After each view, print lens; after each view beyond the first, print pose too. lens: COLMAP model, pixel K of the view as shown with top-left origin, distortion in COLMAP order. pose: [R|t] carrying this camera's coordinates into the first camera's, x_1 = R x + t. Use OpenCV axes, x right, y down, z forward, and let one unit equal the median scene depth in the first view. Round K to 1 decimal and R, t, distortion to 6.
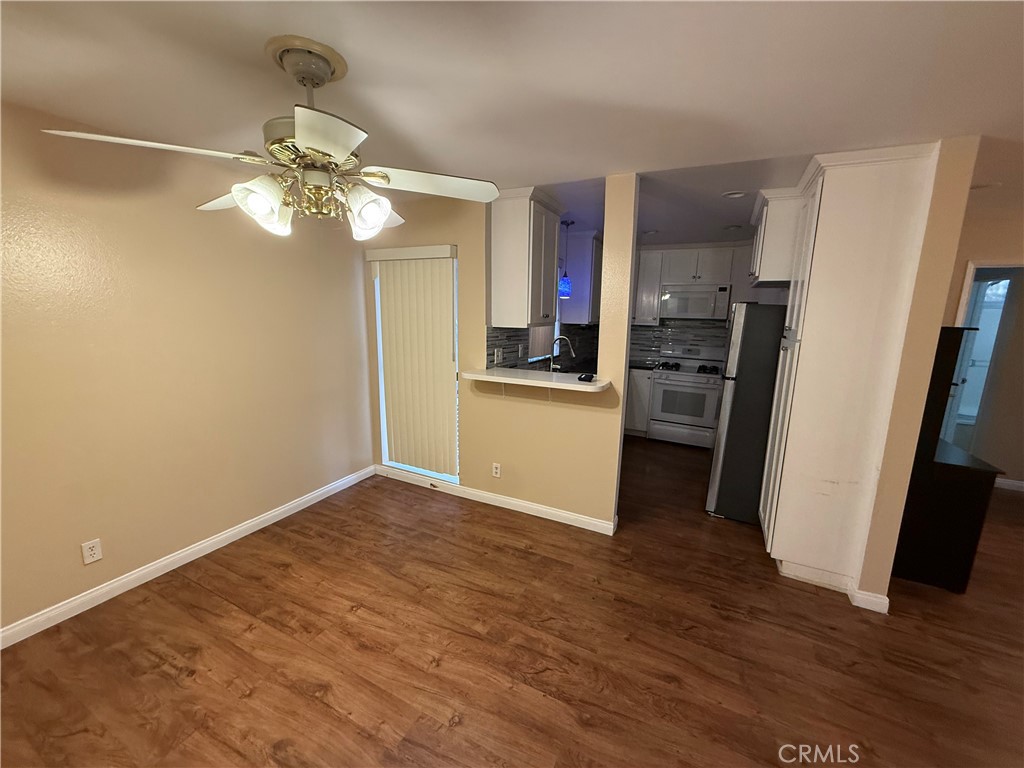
lens RADIAL K [[410.6, 0, 507.5], [0, 410.6, 384.6], [0, 0, 1]] dist [0.000046, -0.000094]
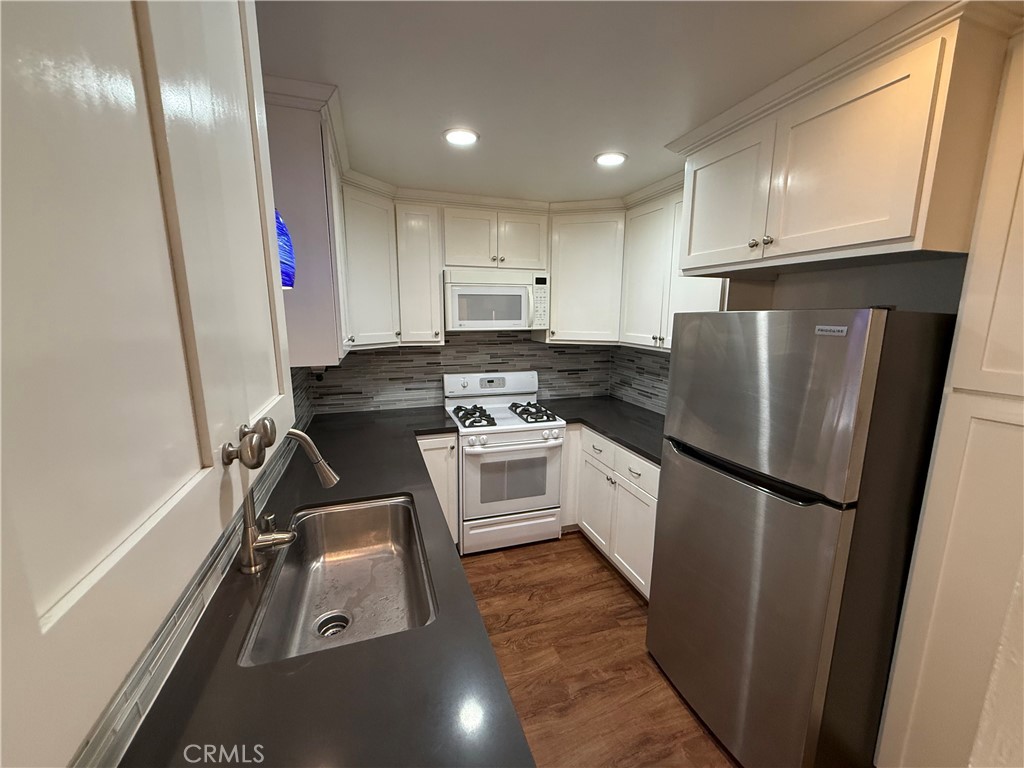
lens RADIAL K [[410.6, 0, 504.9], [0, 410.6, 383.7], [0, 0, 1]] dist [0.000046, -0.000094]
pose [[0.714952, -0.145727, 0.683818, 0.085693], [0.143640, 0.987790, 0.060326, -0.235716], [-0.684259, 0.055094, 0.727154, 1.126358]]
